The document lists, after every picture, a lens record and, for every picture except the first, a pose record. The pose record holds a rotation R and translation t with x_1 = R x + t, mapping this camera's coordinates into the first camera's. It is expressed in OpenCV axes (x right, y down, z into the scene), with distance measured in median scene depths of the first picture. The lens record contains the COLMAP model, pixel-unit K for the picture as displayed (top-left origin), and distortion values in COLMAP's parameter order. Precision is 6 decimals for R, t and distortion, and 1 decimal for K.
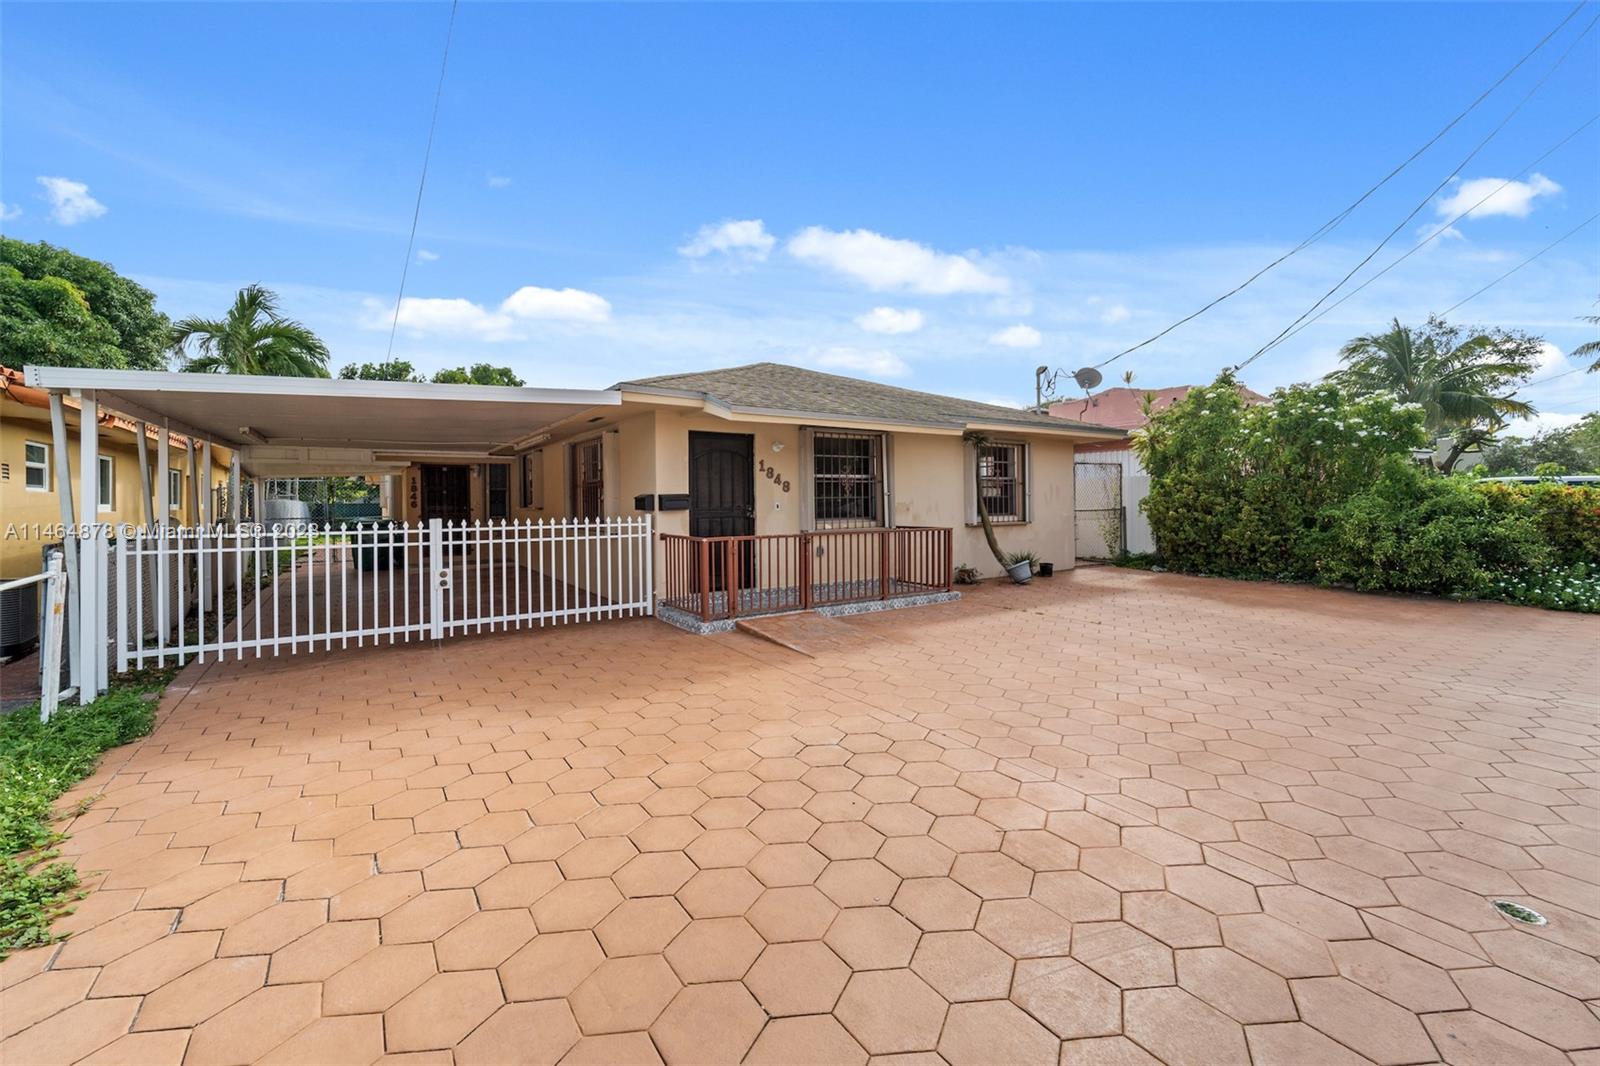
lens RADIAL K [[661.3, 0, 798.2], [0, 661.3, 495.5], [0, 0, 1]] dist [-0.001046, 0.000347]
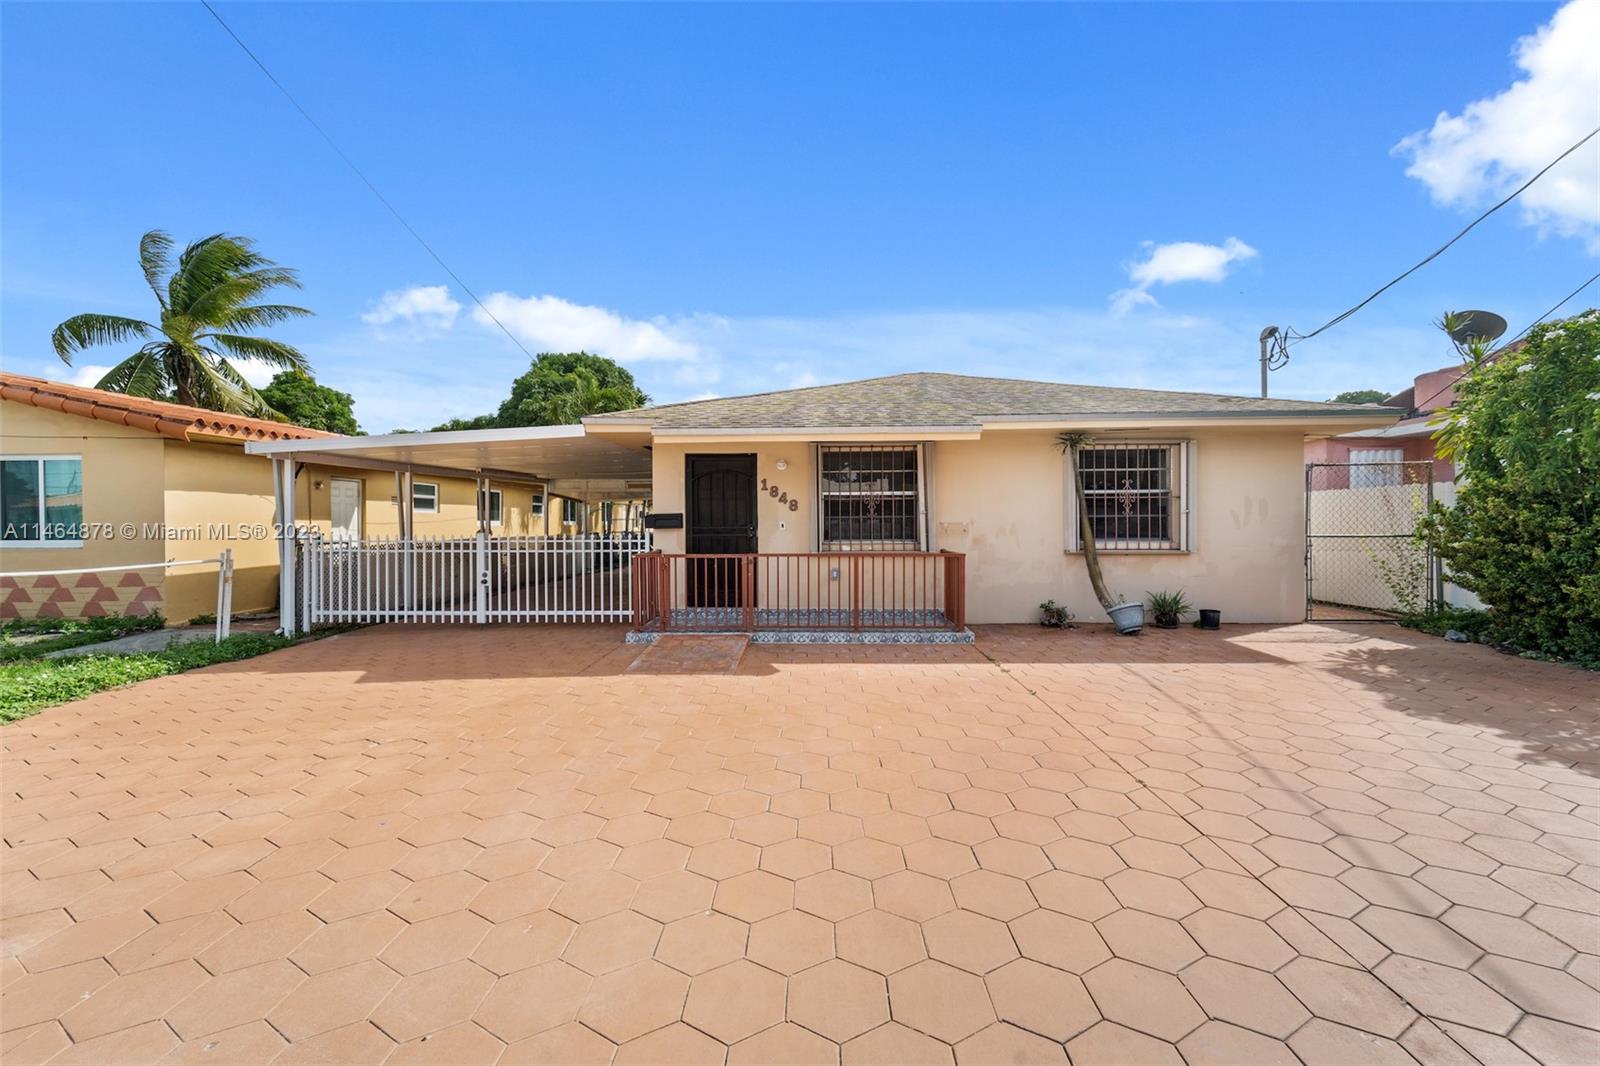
lens RADIAL K [[661.6, 0, 800.7], [0, 661.6, 511.1], [0, 0, 1]] dist [0.007897, 0.000062]
pose [[0.811294, -0.003938, -0.584625, 0.567006], [0.001458, 0.999988, -0.004713, -0.000464], [0.584636, 0.002971, 0.811290, 0.223792]]
